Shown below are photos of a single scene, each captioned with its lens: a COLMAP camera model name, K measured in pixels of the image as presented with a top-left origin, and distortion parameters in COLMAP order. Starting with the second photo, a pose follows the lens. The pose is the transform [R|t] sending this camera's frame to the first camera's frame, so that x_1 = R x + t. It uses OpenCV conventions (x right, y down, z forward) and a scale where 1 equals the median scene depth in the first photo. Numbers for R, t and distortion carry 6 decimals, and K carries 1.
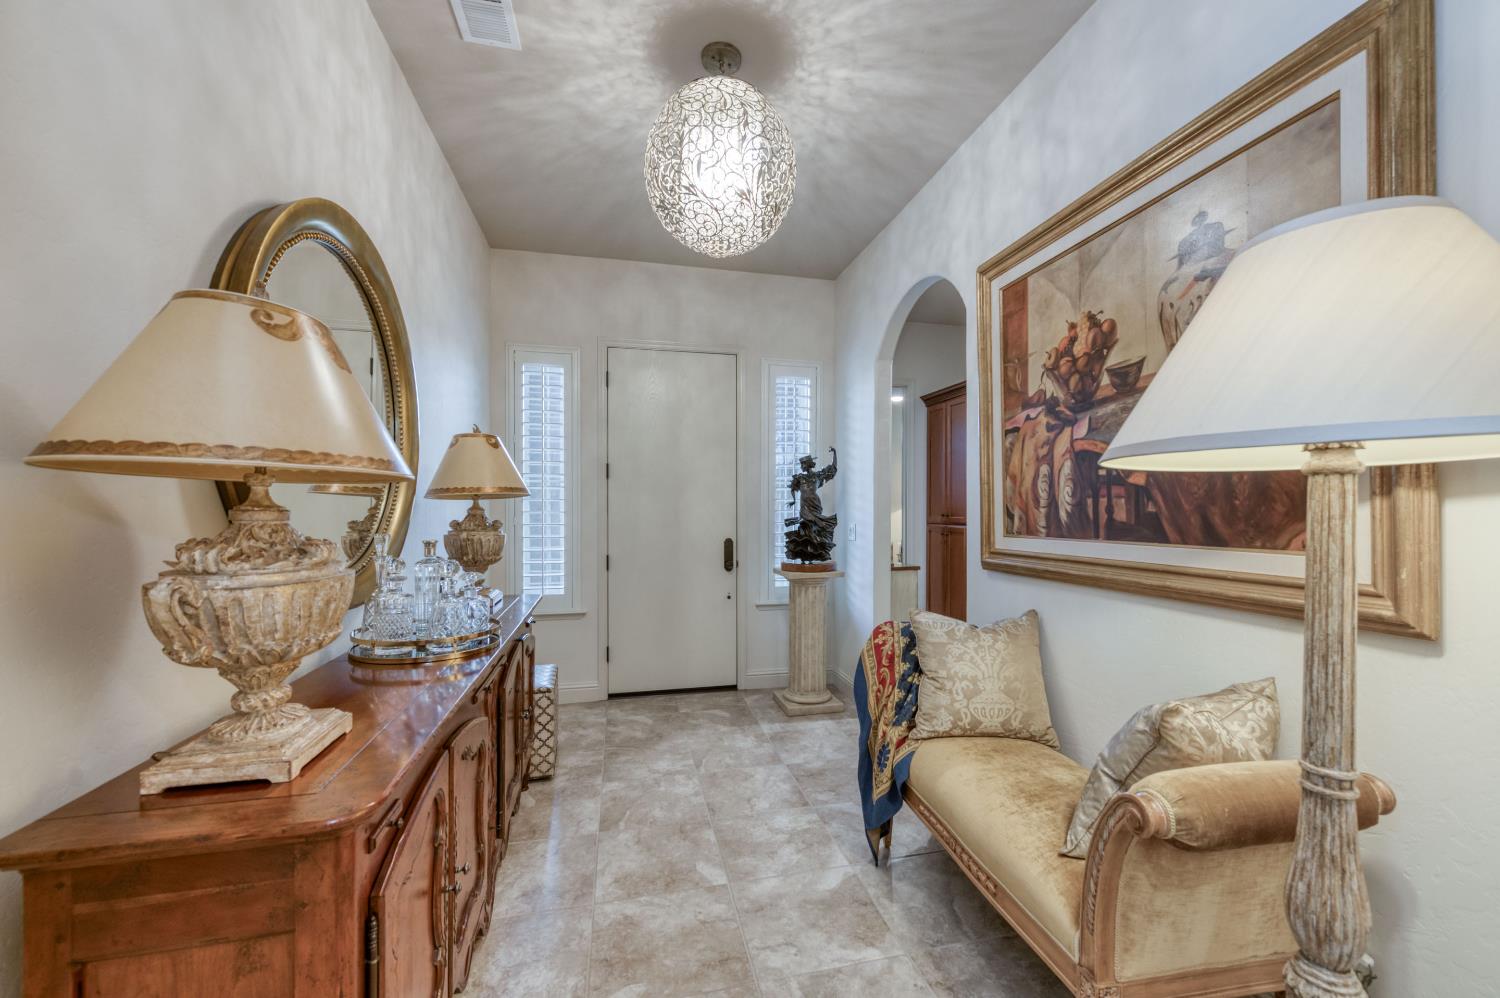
lens RADIAL K [[592.8, 0, 757.7], [0, 592.8, 512.5], [0, 0, 1]] dist [0.005134, -0.001568]
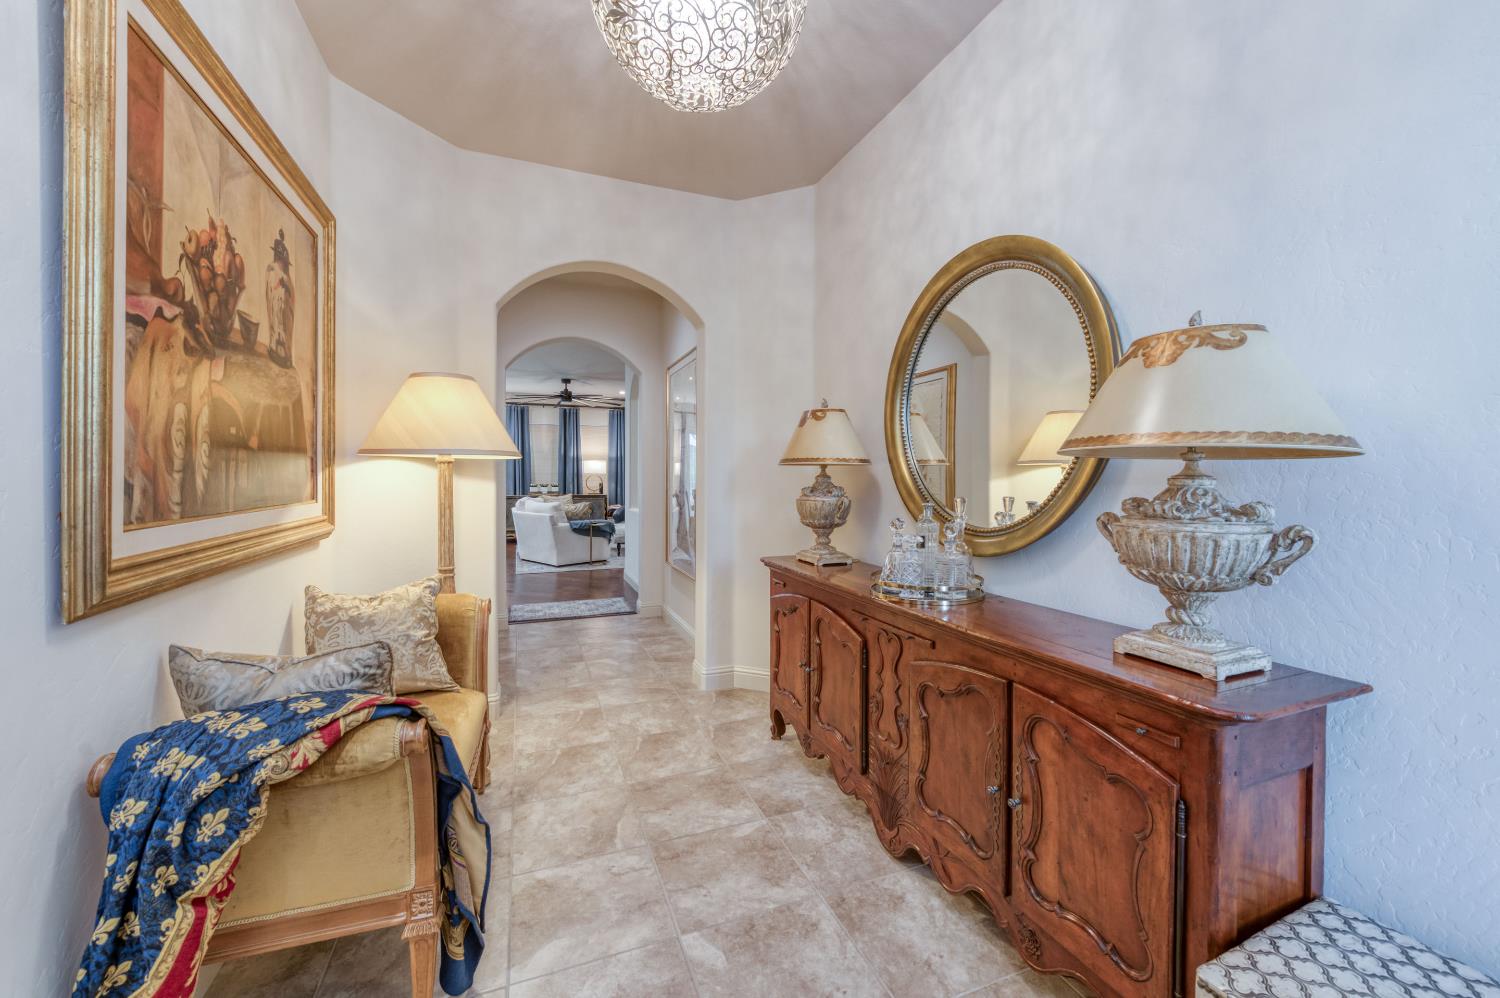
lens RADIAL K [[592.8, 0, 748.0], [0, 592.8, 492.7], [0, 0, 1]] dist [0.005134, -0.001568]
pose [[-0.989117, -0.005887, -0.147014, -0.016596], [-0.010816, 0.999405, 0.032749, -0.013685], [0.146733, 0.033982, -0.988592, 1.737520]]
